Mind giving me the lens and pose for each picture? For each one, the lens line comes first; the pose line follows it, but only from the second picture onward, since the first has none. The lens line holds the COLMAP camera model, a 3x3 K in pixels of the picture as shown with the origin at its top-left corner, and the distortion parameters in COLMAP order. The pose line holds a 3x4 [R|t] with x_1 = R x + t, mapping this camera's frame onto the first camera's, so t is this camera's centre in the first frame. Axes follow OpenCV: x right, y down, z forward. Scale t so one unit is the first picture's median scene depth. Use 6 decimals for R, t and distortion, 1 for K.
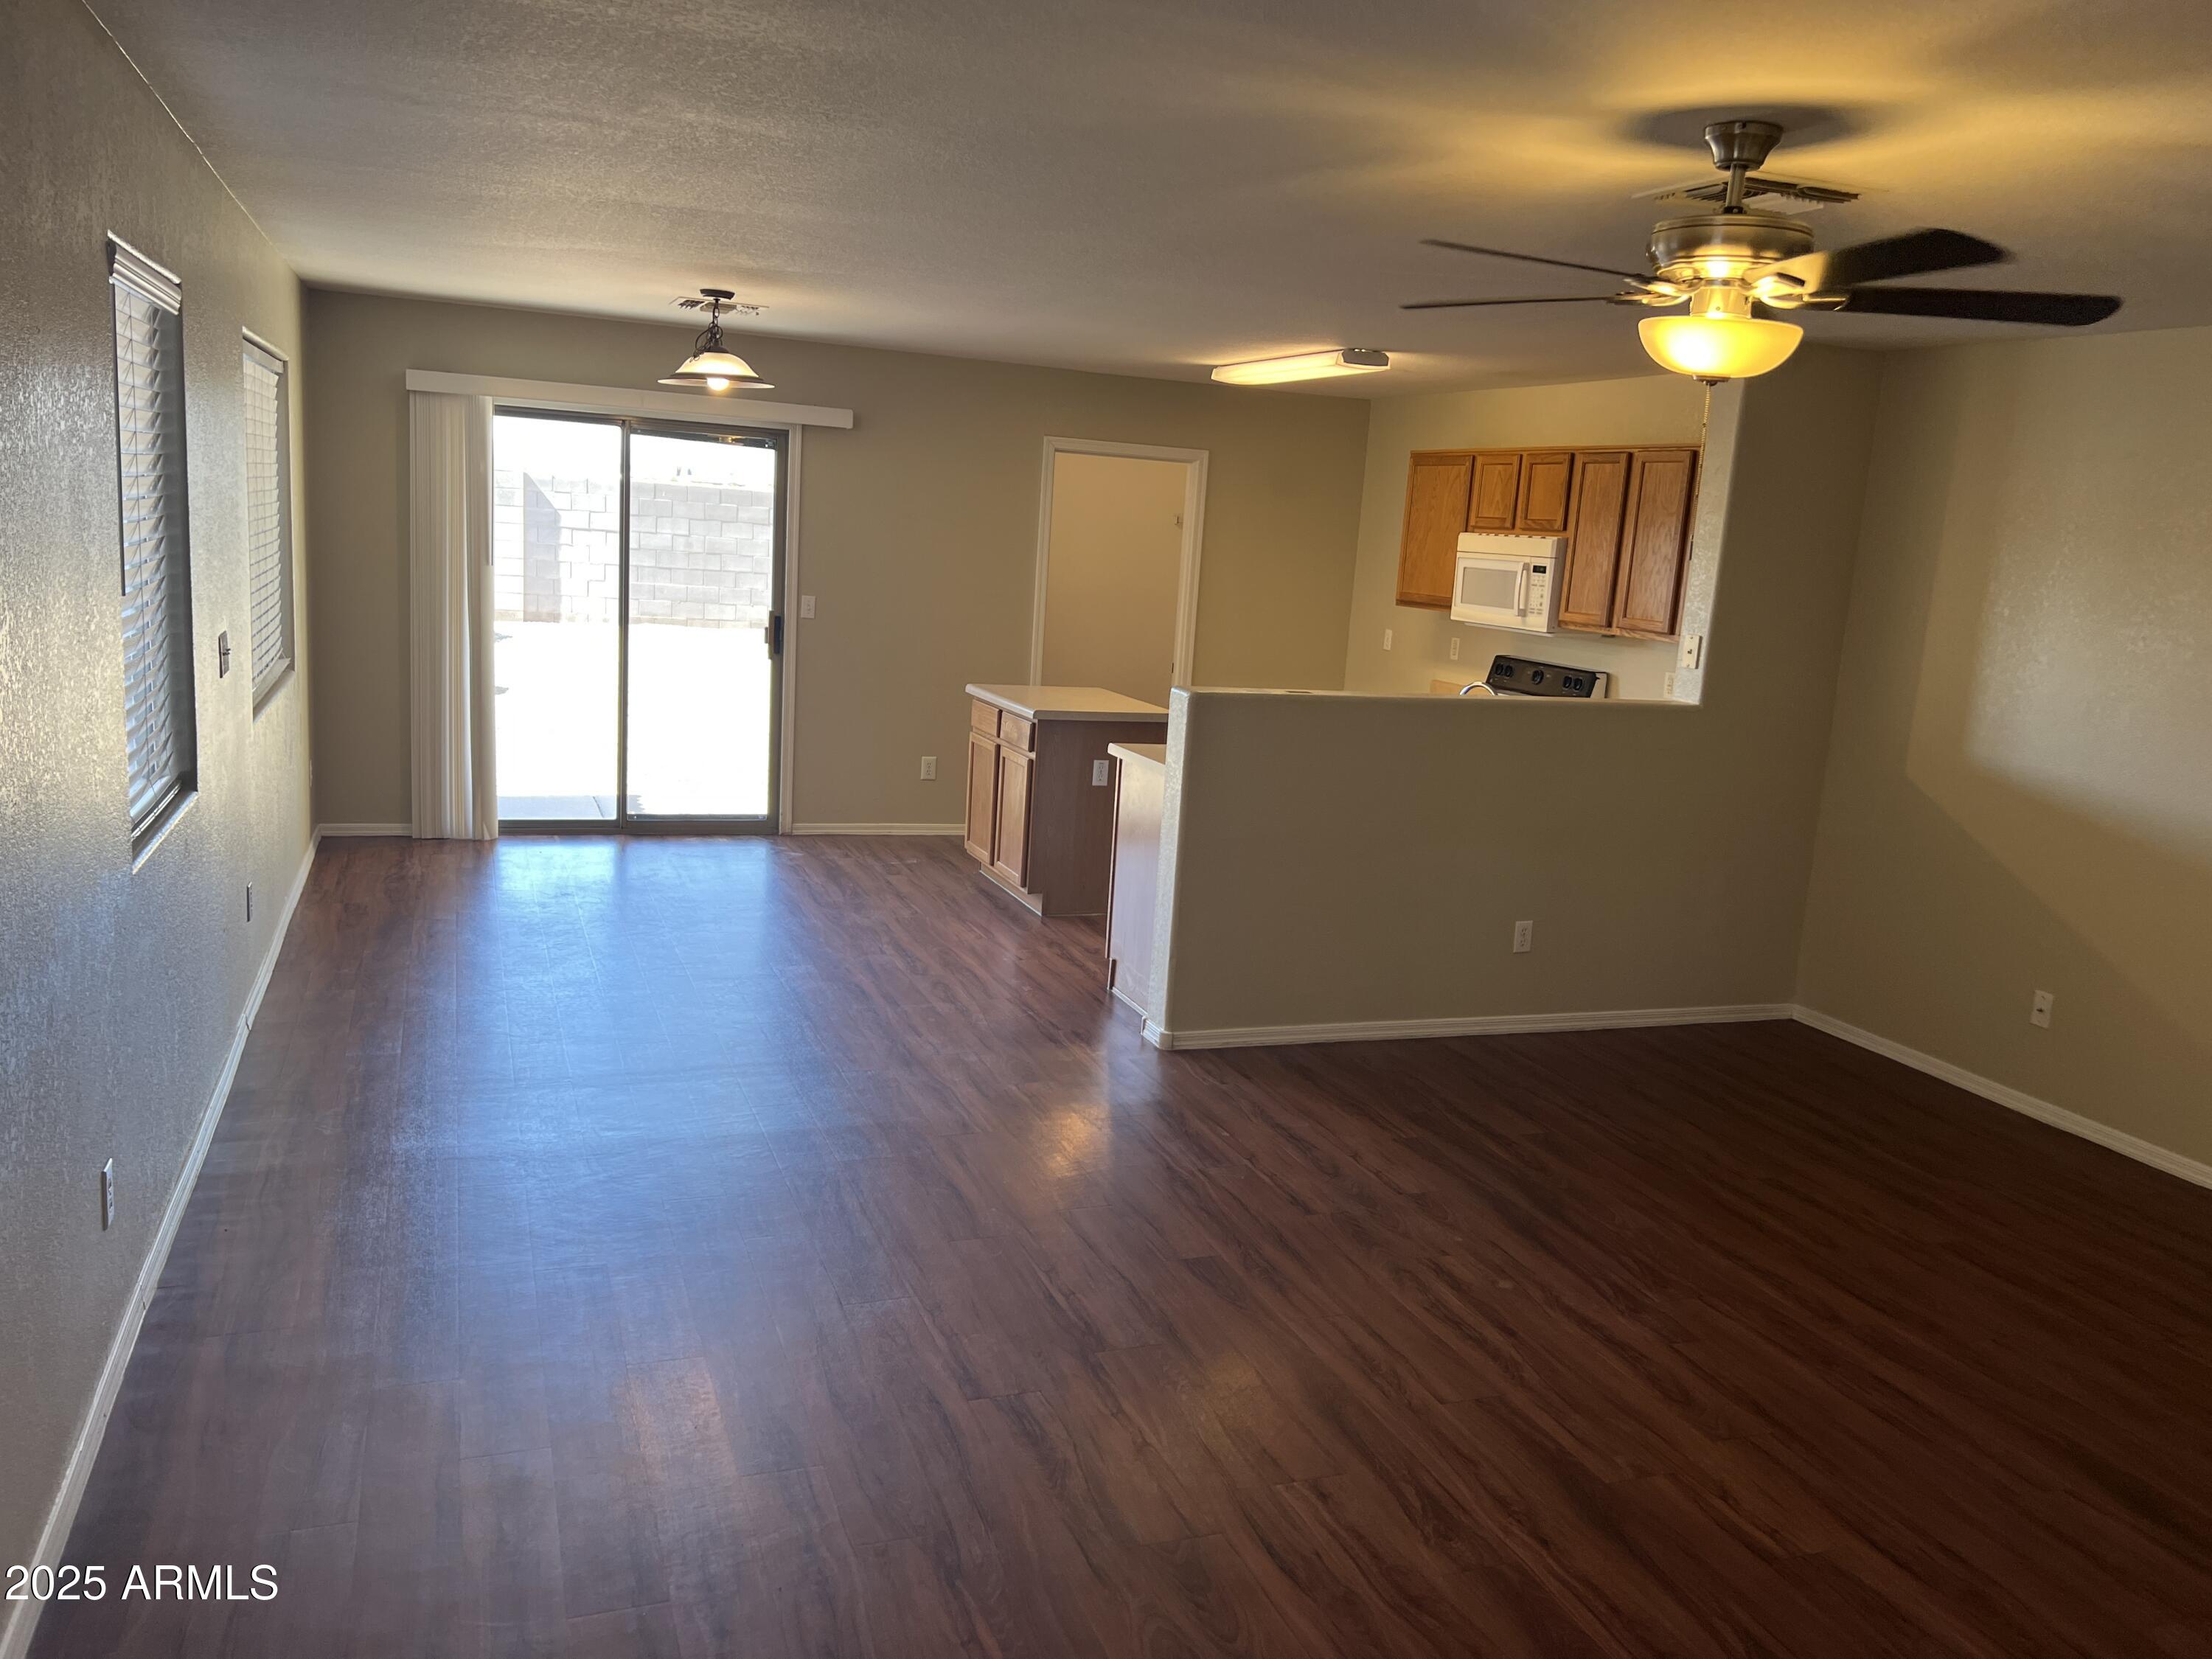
lens RADIAL K [[1668.5, 0, 1120.4], [0, 1668.5, 818.6], [0, 0, 1]] dist [0.047412, -0.000786]
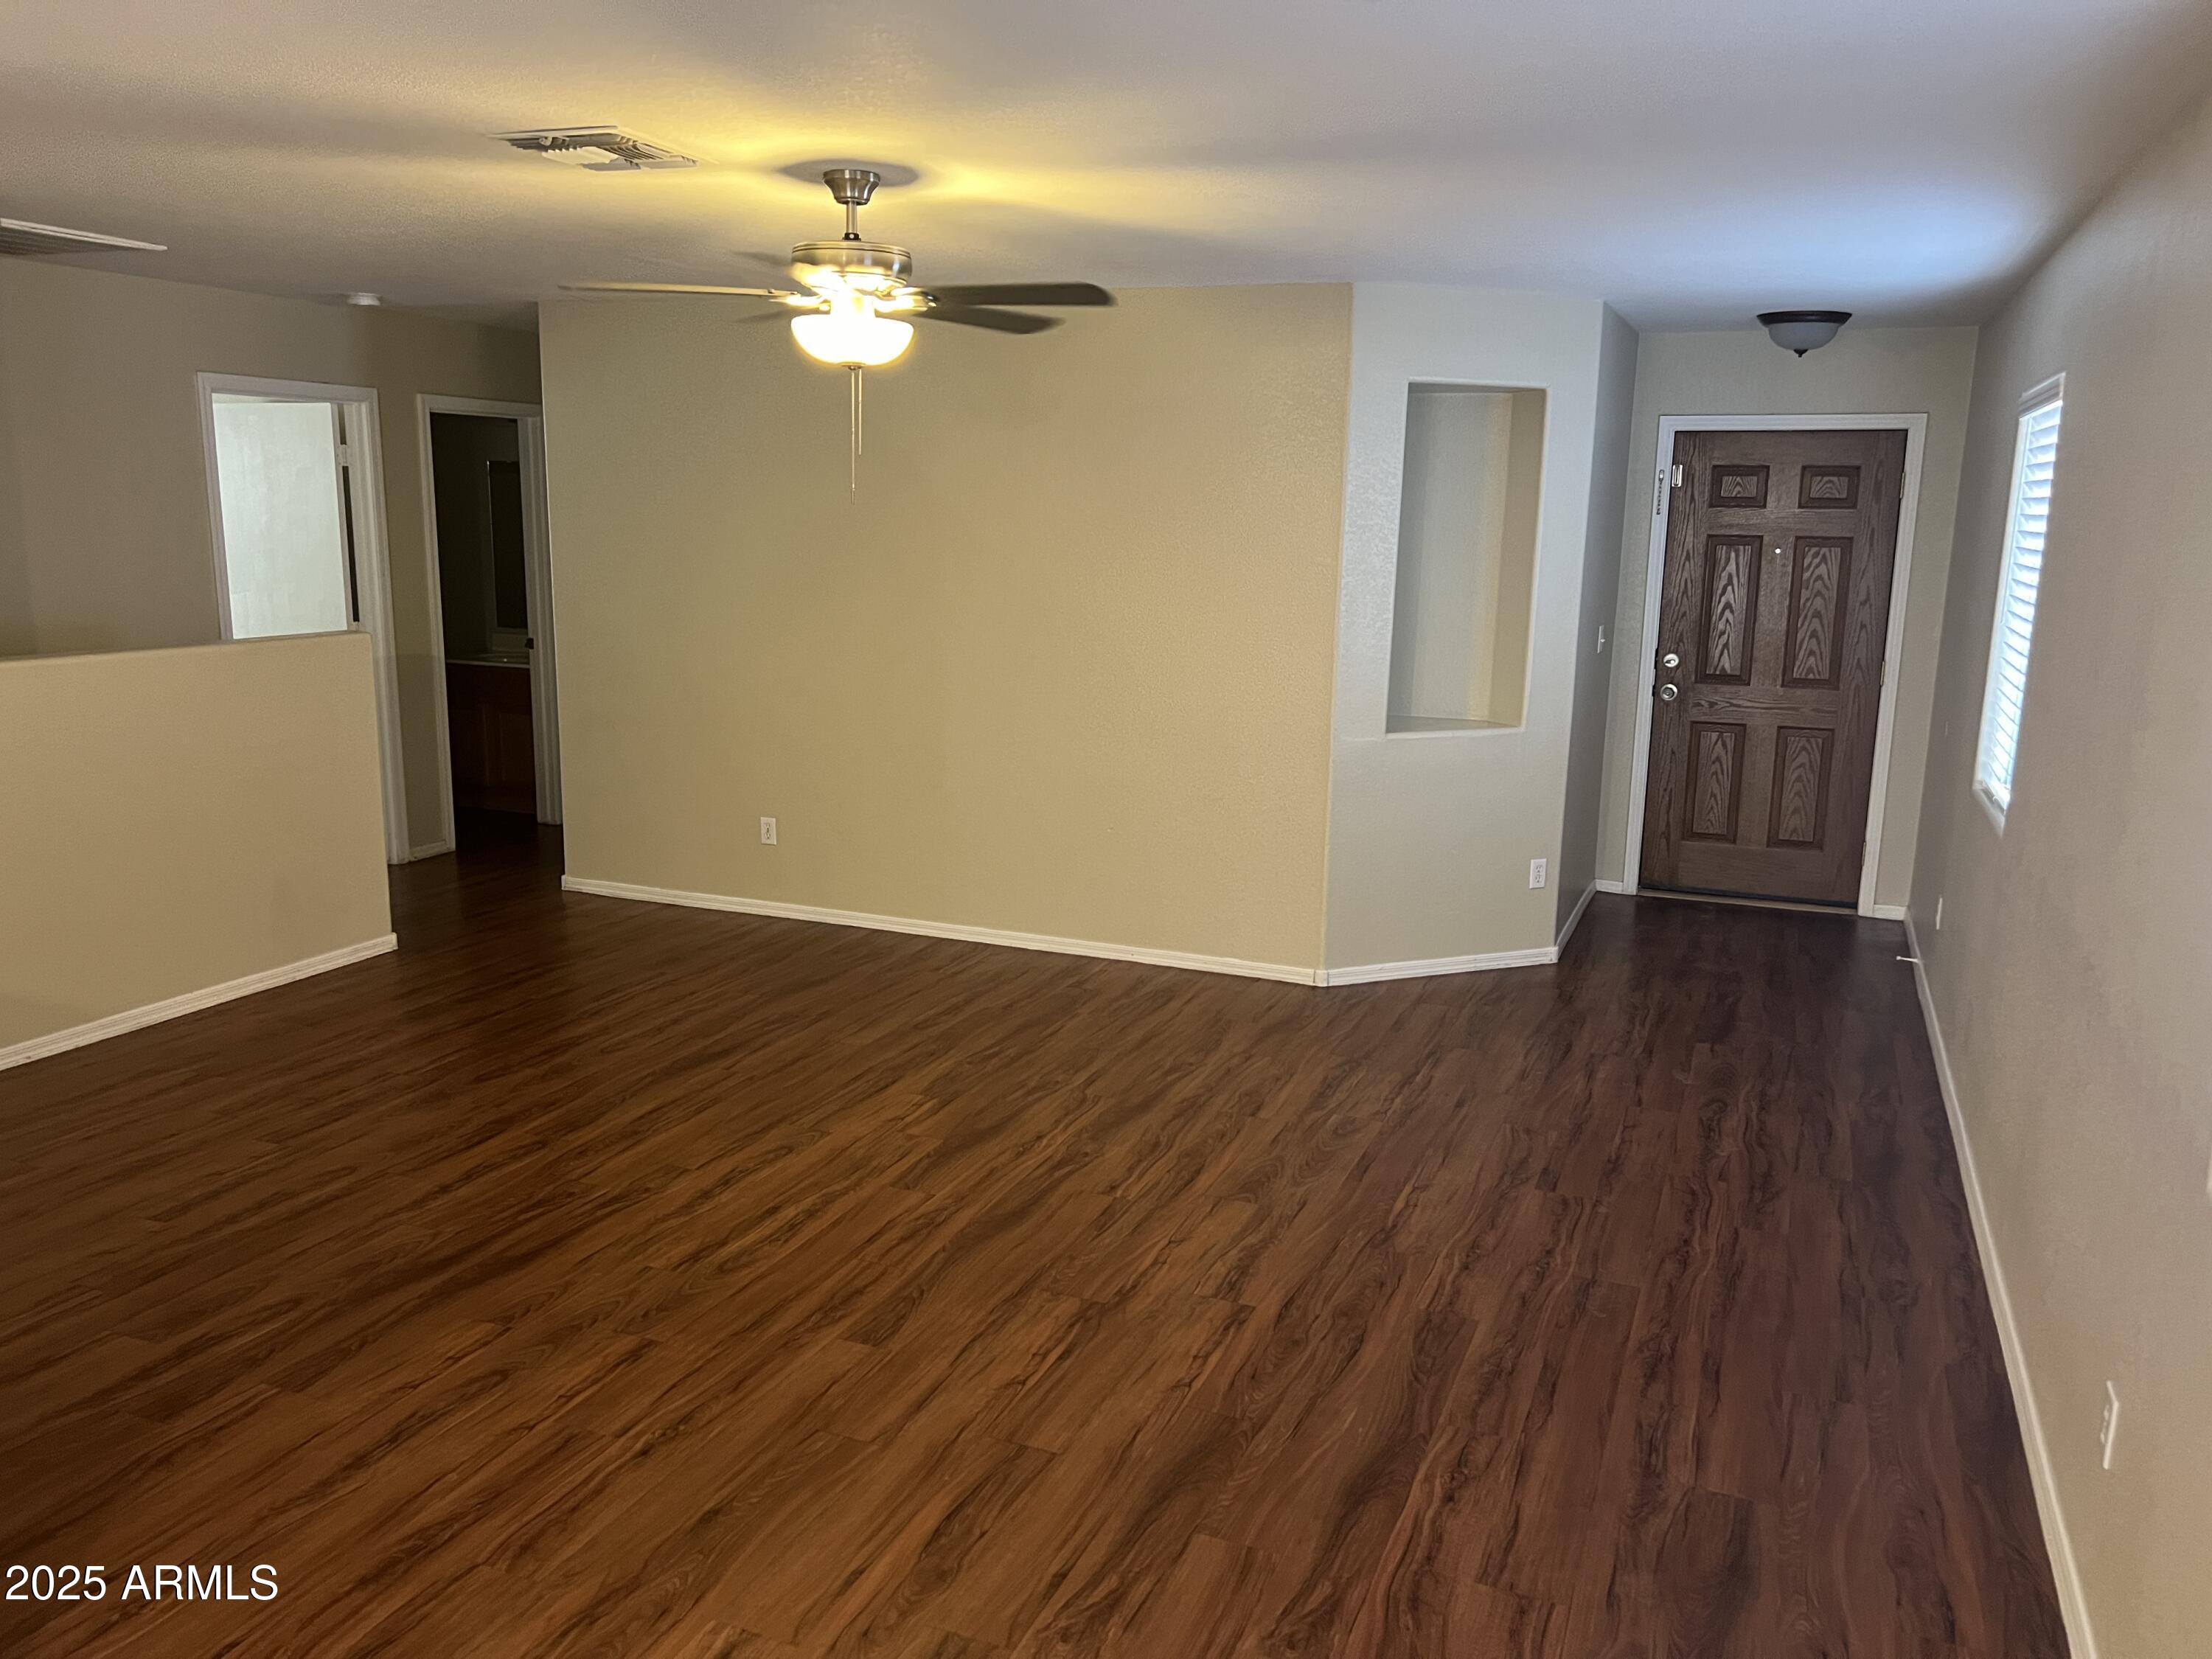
lens RADIAL K [[1668.5, 0, 1120.3], [0, 1668.5, 840.2], [0, 0, 1]] dist [0.047412, -0.000786]
pose [[-0.726259, -0.215444, 0.652788, -0.568045], [0.049164, 0.930908, 0.361931, -0.291979], [-0.685661, 0.294949, -0.665488, 1.414229]]
